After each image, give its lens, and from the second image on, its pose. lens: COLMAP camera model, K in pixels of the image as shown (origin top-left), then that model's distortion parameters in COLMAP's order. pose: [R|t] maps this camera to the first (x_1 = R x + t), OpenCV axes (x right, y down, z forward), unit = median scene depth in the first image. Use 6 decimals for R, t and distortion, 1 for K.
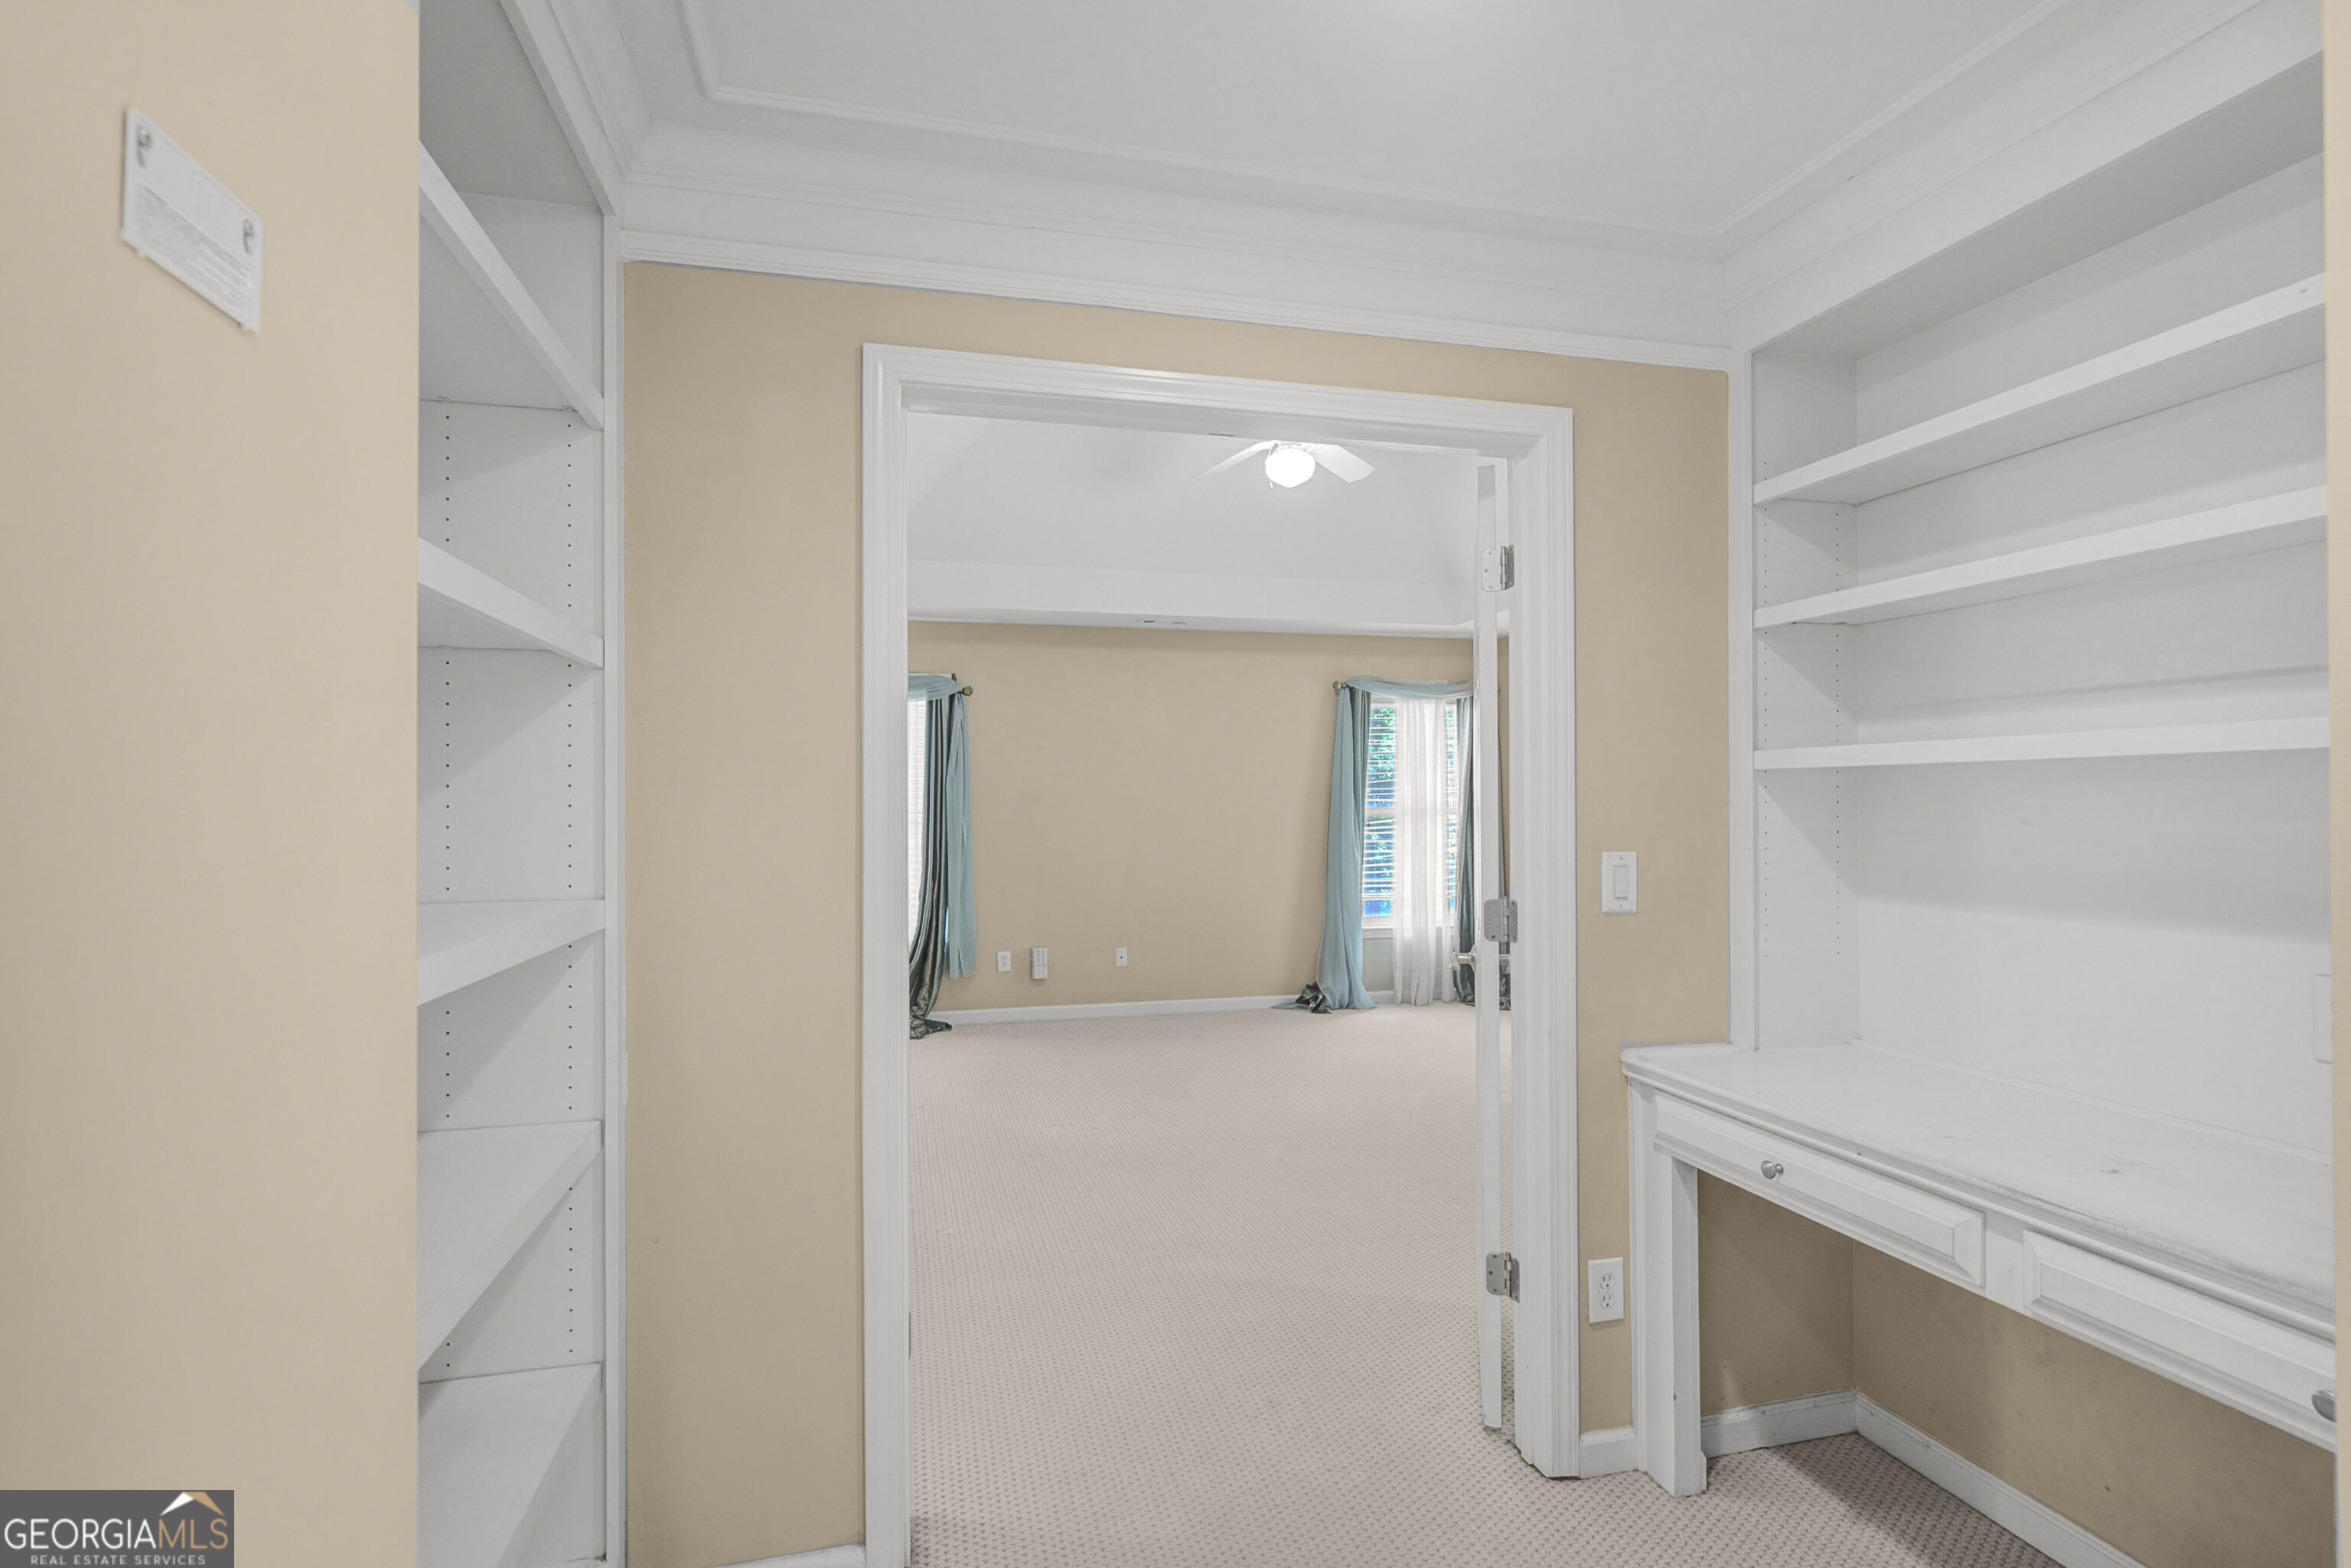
lens RADIAL K [[1109.2, 0, 1165.8], [0, 1109.2, 794.8], [0, 0, 1]] dist [0.004124, 0.001322]
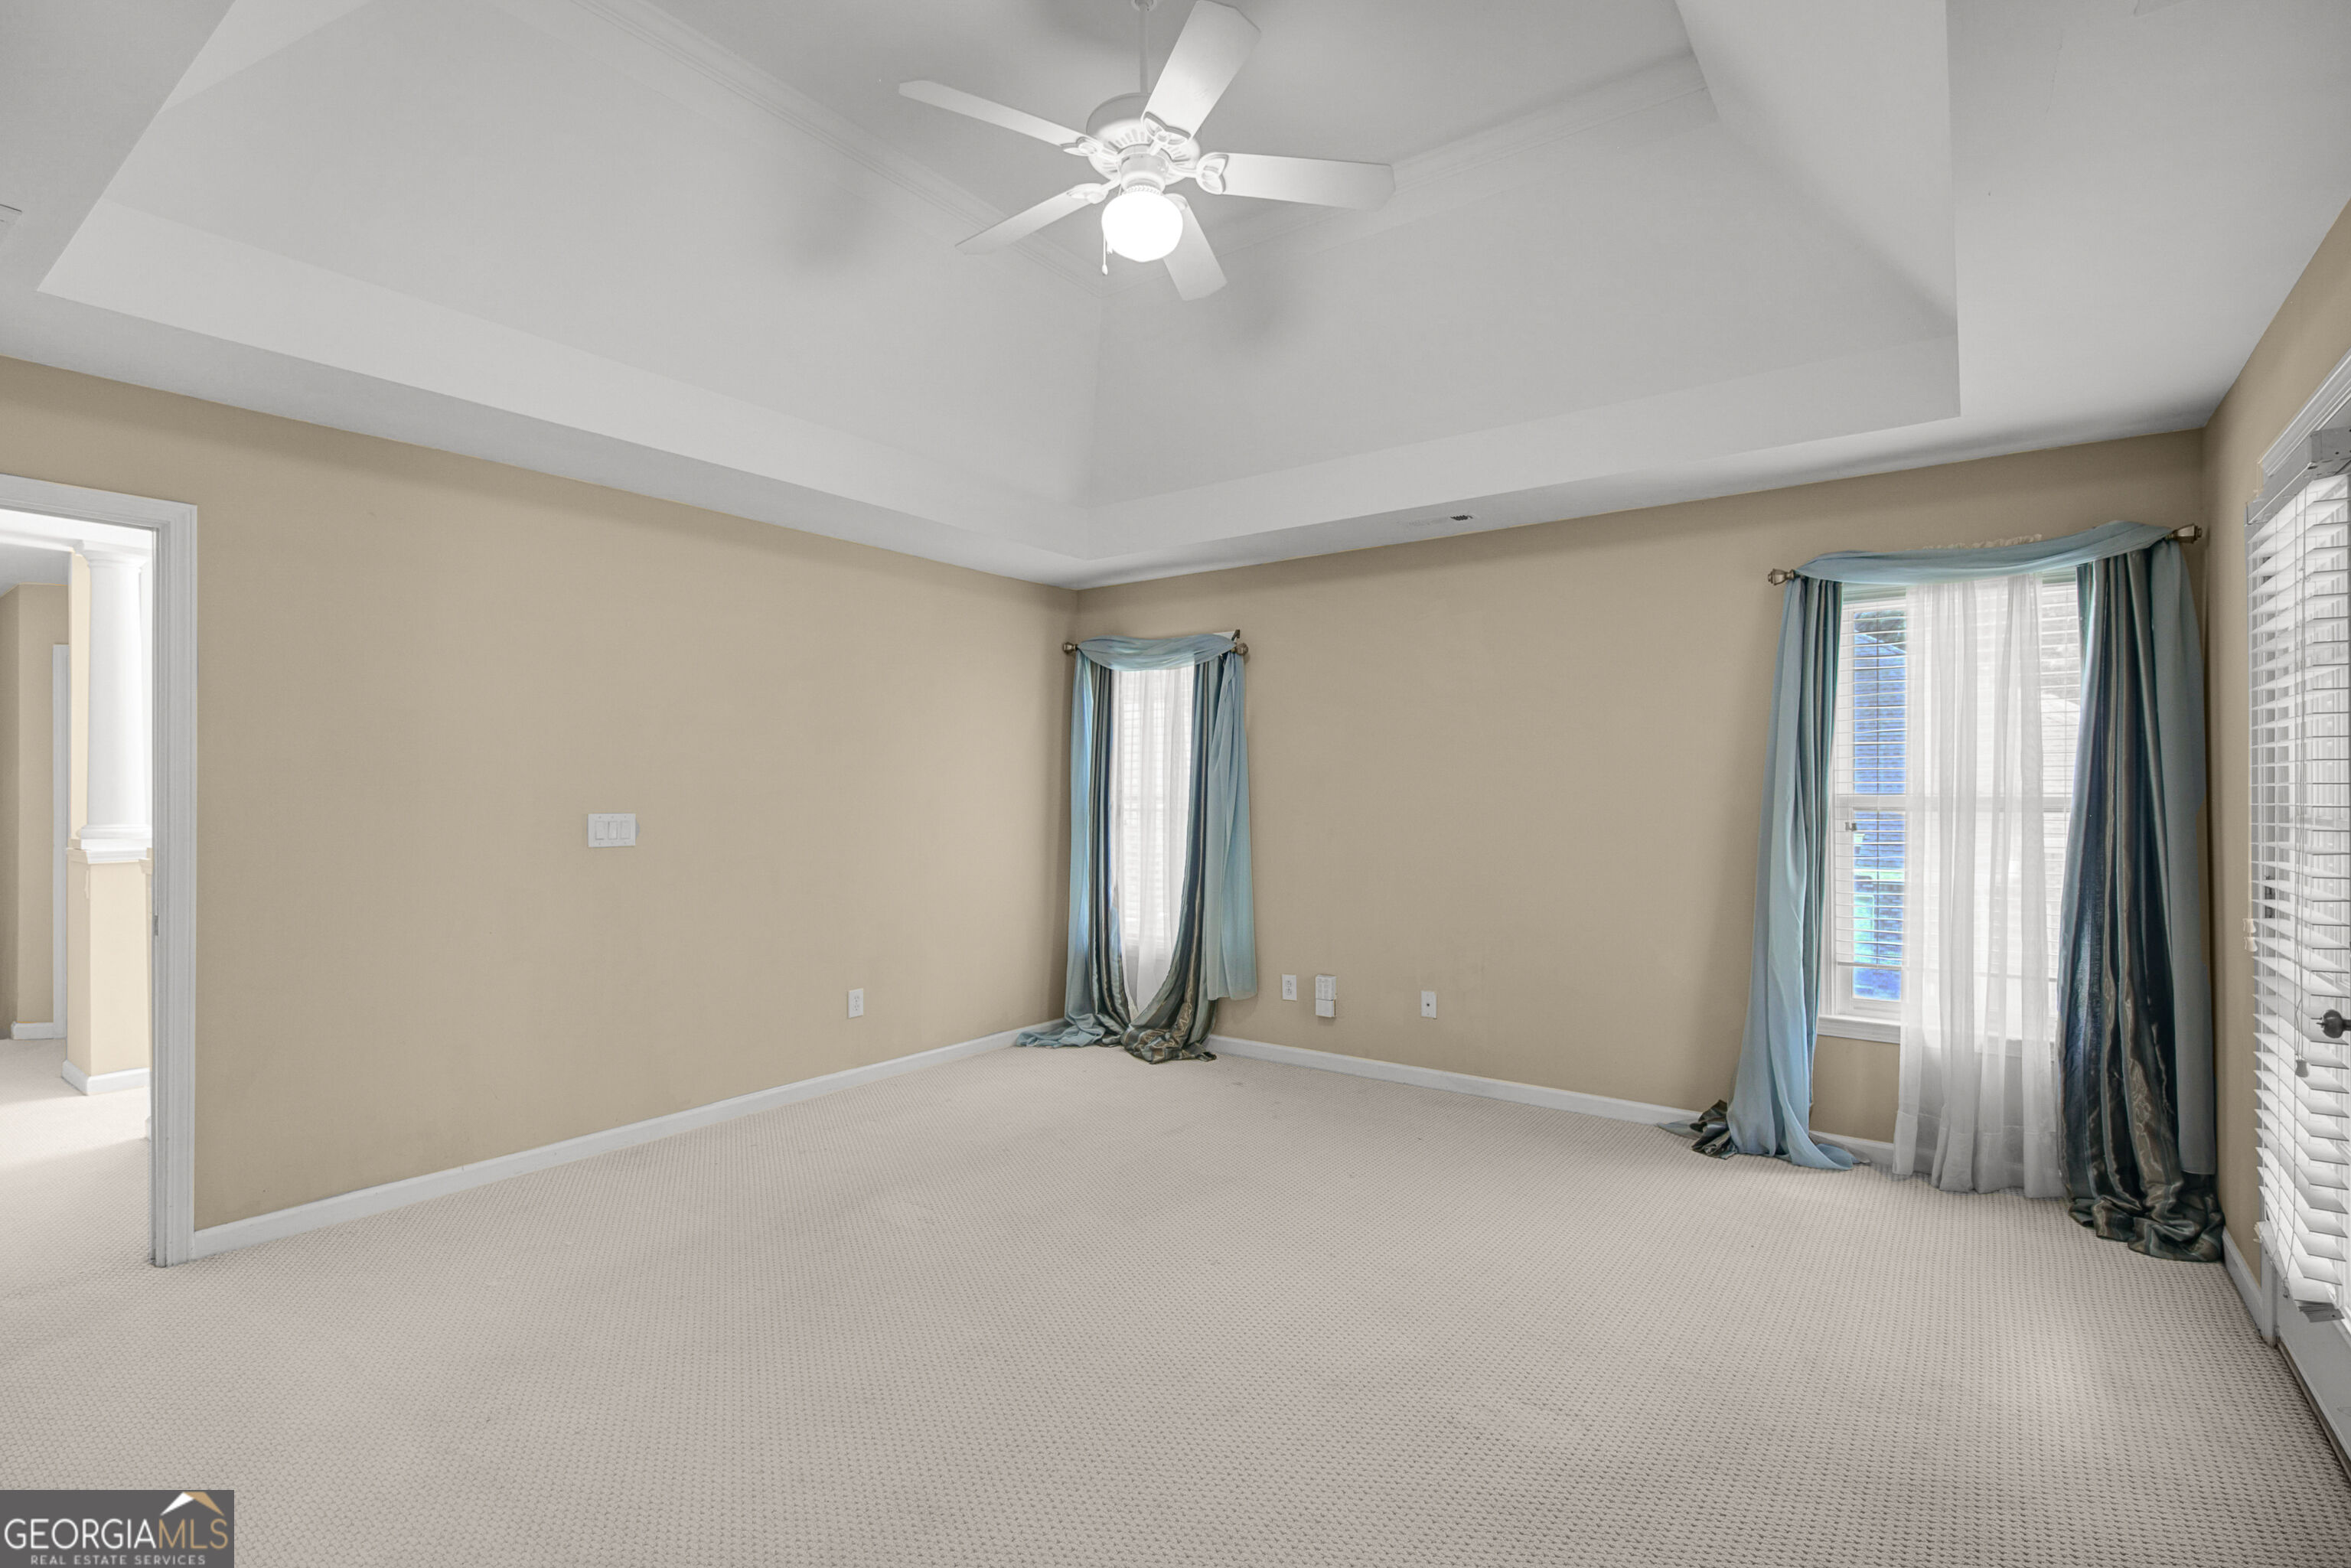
lens RADIAL K [[1109.2, 0, 1181.8], [0, 1109.2, 783.9], [0, 0, 1]] dist [0.004124, 0.001322]
pose [[0.657058, -0.004467, -0.753827, 0.383584], [-0.004917, 0.999936, -0.010211, 0.013345], [0.753824, 0.010416, 0.656993, 0.406450]]
